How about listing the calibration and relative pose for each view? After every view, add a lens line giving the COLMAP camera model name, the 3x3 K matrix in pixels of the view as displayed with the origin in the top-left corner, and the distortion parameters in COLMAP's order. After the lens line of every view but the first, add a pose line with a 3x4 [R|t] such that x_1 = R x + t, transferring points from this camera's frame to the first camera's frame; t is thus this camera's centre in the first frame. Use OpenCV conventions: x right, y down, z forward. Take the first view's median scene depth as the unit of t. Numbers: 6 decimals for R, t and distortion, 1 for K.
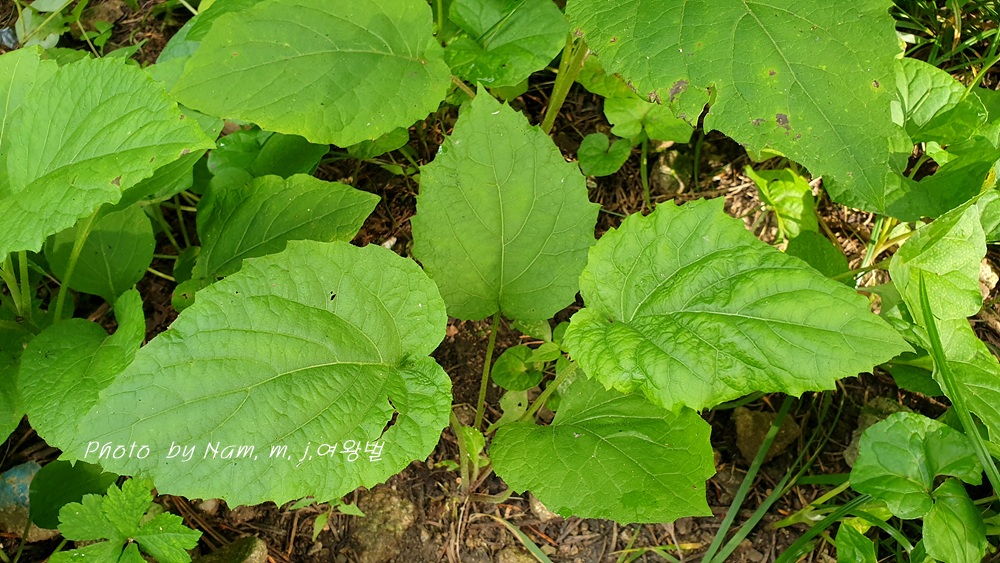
lens RADIAL K [[800.4, 0, 500.0], [0, 800.4, 281.5], [0, 0, 1]] dist [-0.000067, 0.005052]
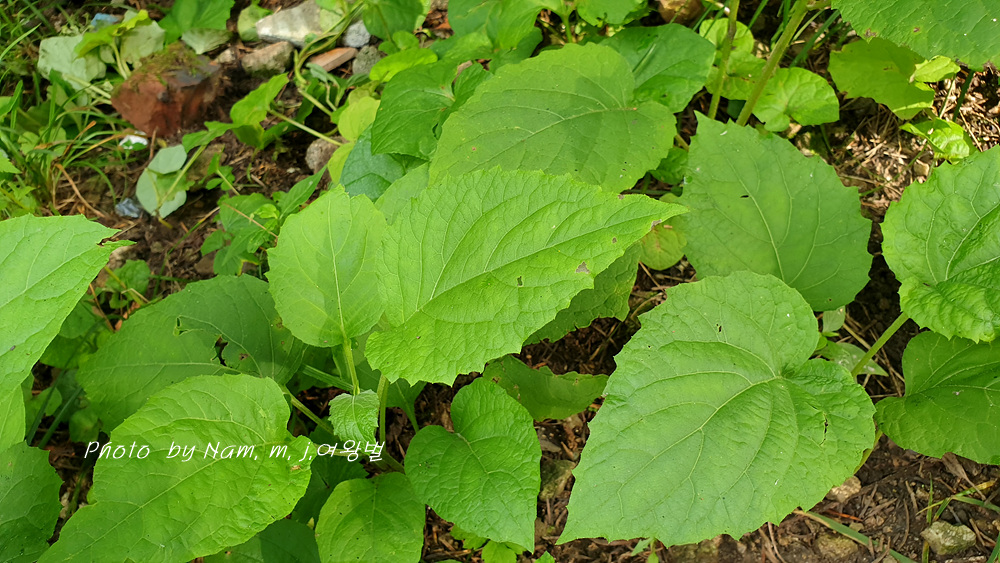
lens RADIAL K [[810.4, 0, 500.0], [0, 810.4, 281.5], [0, 0, 1]] dist [-0.060629, 0.124527]
pose [[0.960432, -0.276796, 0.030896, -0.325489], [0.278085, 0.959191, -0.051196, -0.043446], [-0.015464, 0.057762, 0.998211, -0.048671]]
